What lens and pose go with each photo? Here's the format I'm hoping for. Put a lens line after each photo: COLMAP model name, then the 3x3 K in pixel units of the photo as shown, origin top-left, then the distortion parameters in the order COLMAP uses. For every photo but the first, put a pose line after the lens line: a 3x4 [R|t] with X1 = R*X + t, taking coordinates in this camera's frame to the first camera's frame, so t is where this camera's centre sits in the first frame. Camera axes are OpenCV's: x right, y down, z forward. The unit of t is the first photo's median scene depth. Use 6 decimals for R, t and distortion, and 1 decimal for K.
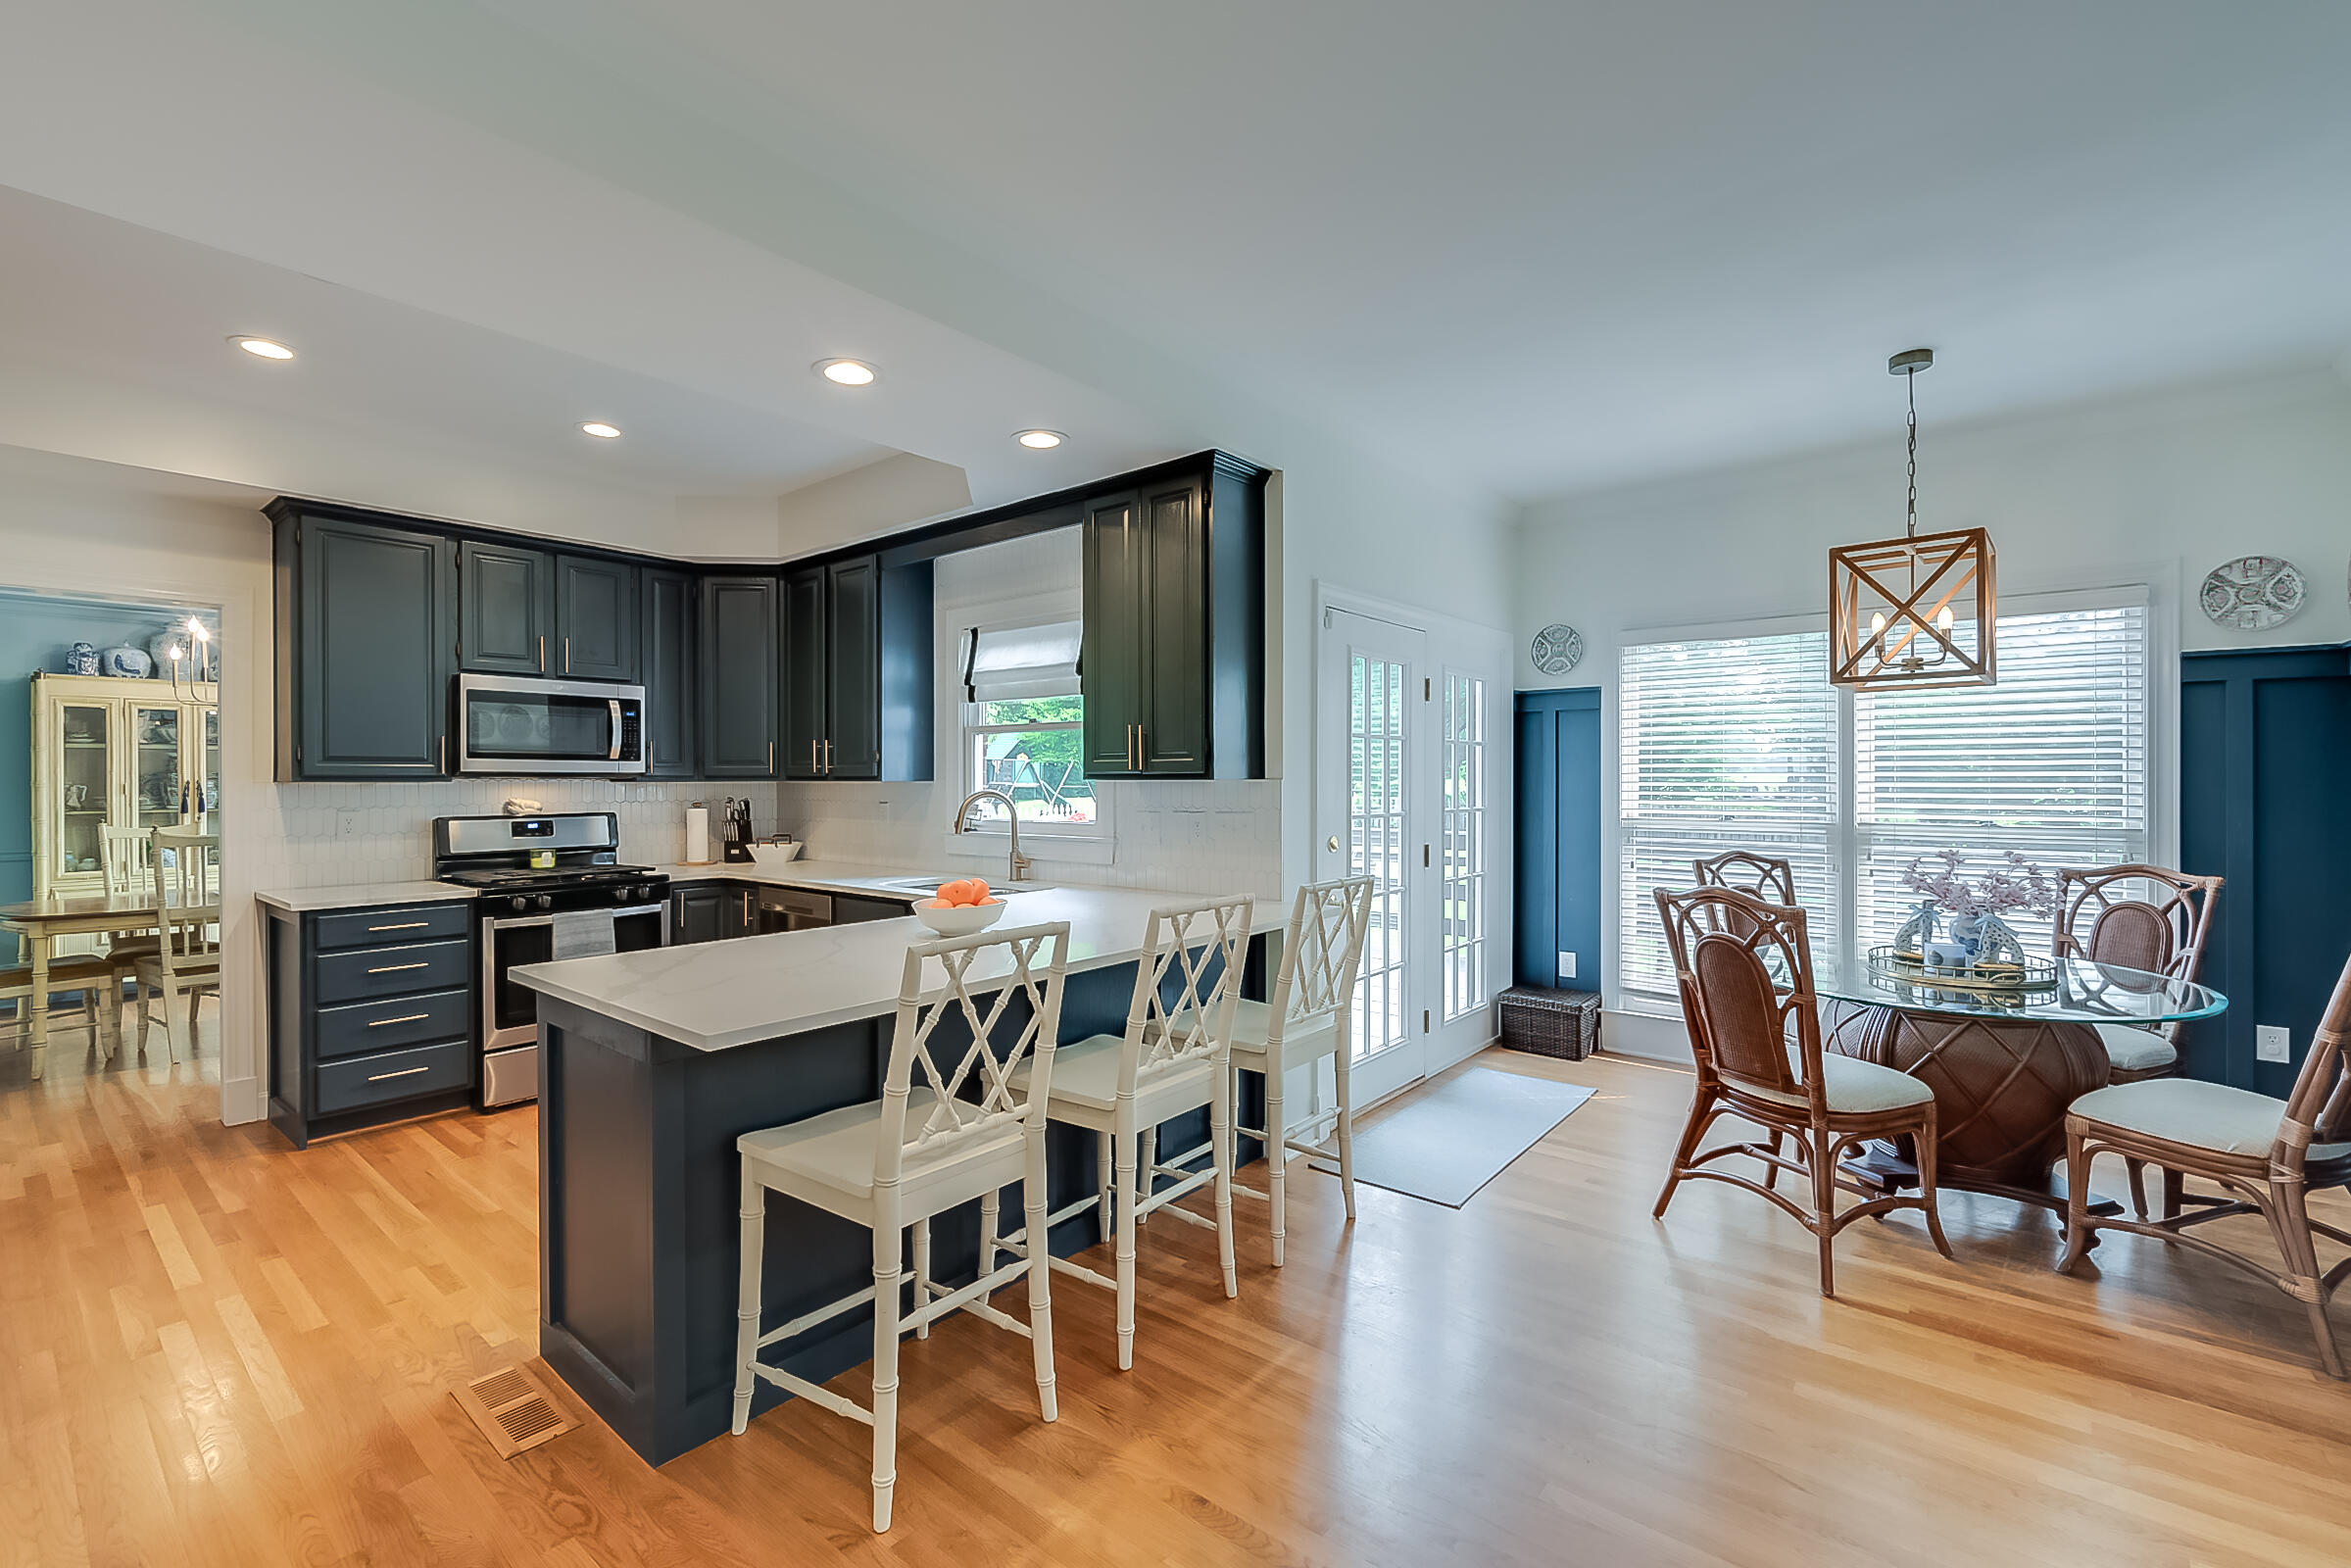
lens RADIAL K [[1010.0, 0, 1175.5], [0, 1010.0, 784.0], [0, 0, 1]] dist [-0.002795, 0.000511]
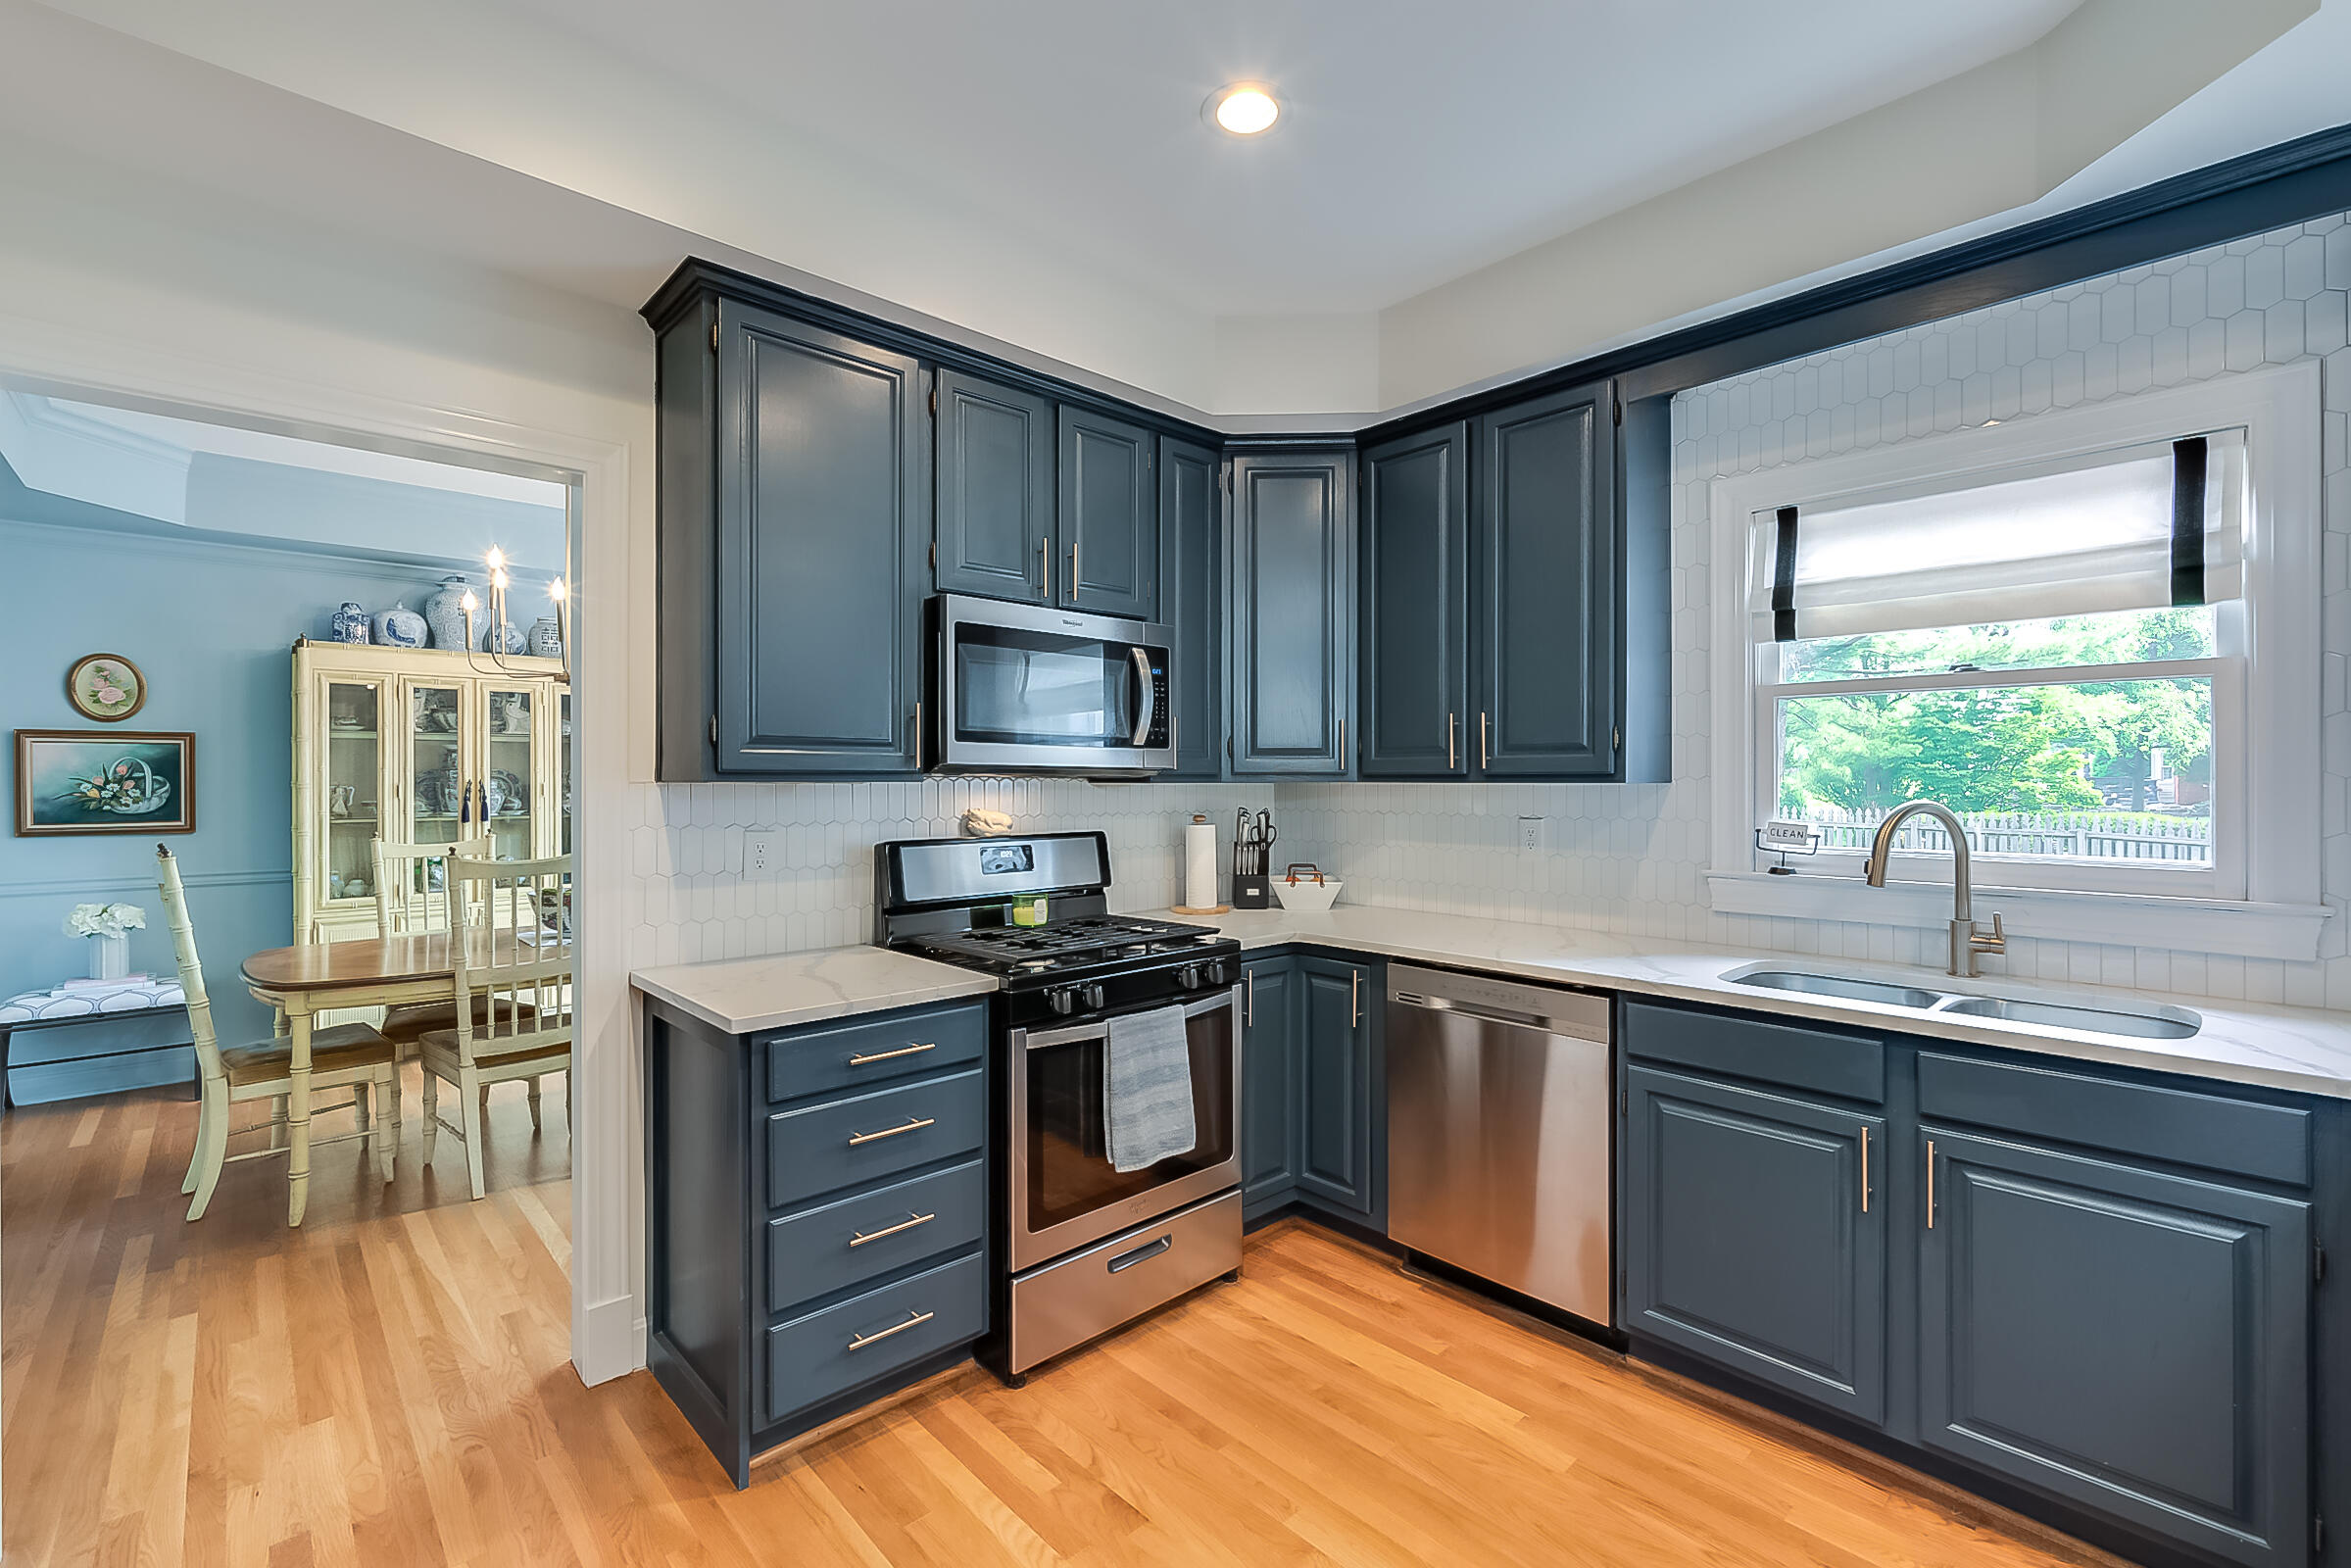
lens RADIAL K [[1010.0, 0, 1175.5], [0, 1010.0, 784.0], [0, 0, 1]] dist [-0.002795, 0.000511]
pose [[0.991359, 0.002063, -0.131162, -0.460365], [-0.002305, 0.999996, -0.001690, -0.000491], [0.131158, 0.001978, 0.991359, 0.409105]]
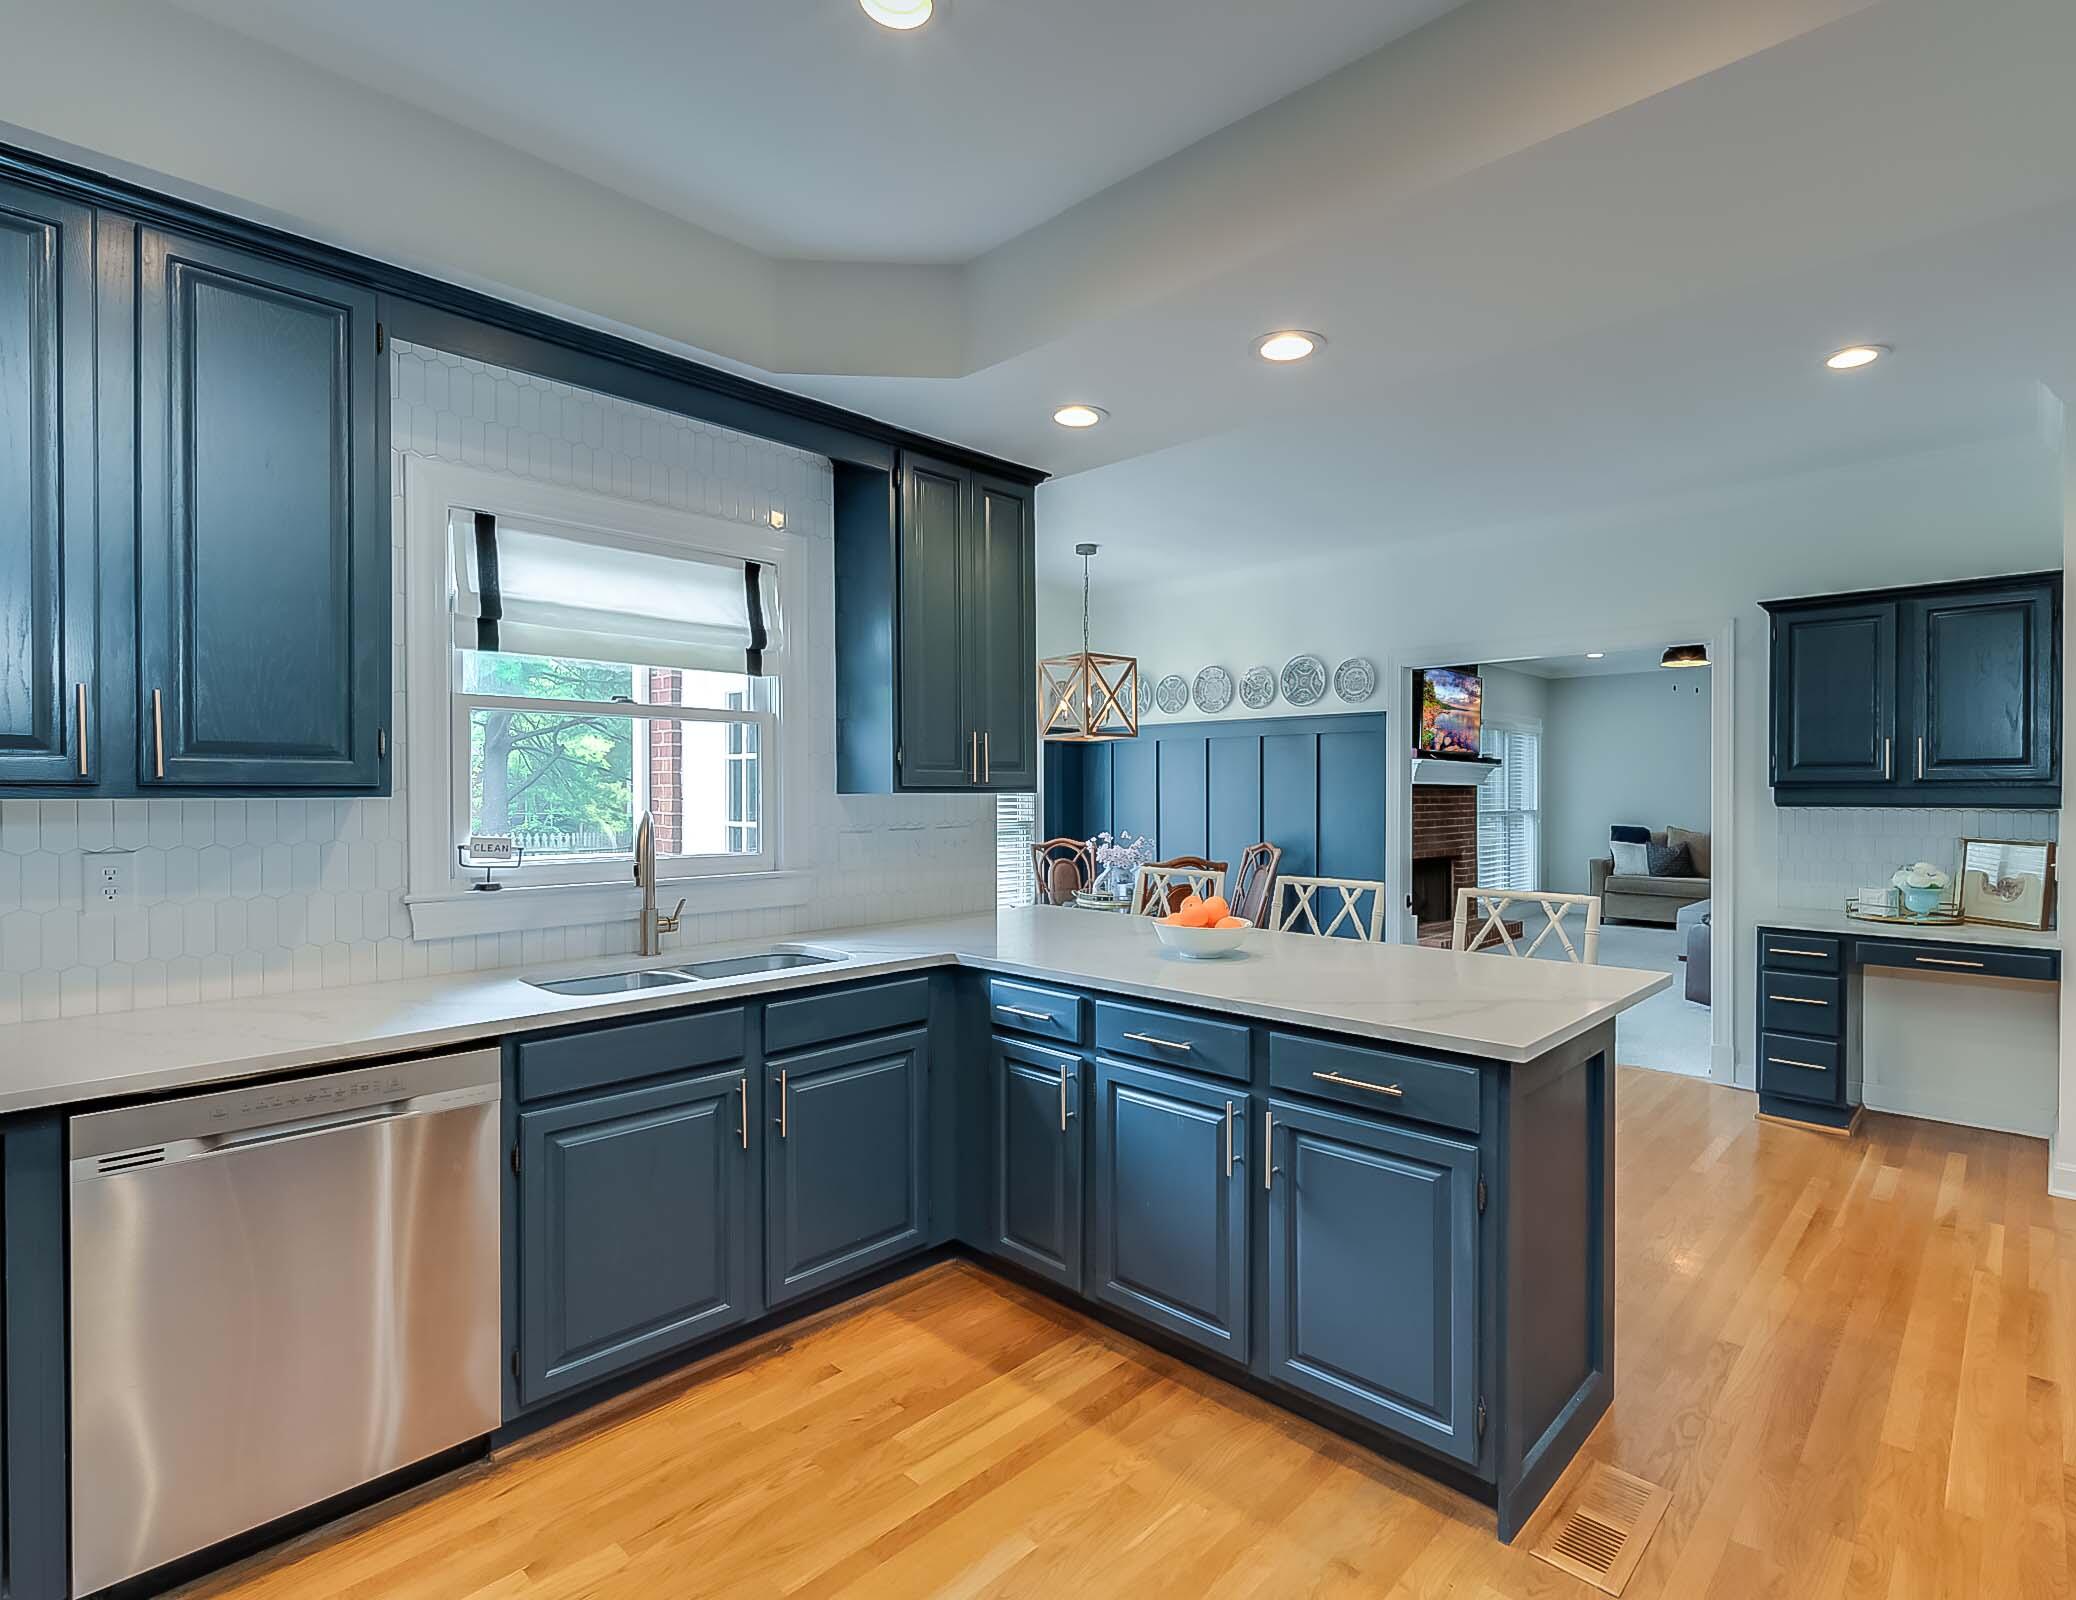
lens RADIAL K [[1029.5, 0, 1079.4], [0, 1029.5, 798.3], [0, 0, 1]] dist [-0.003204, -0.000234]
pose [[0.061169, -0.003795, 0.998120, -0.730504], [0.006803, 0.999971, 0.003385, -0.001448], [-0.998104, 0.006583, 0.061193, 0.653137]]
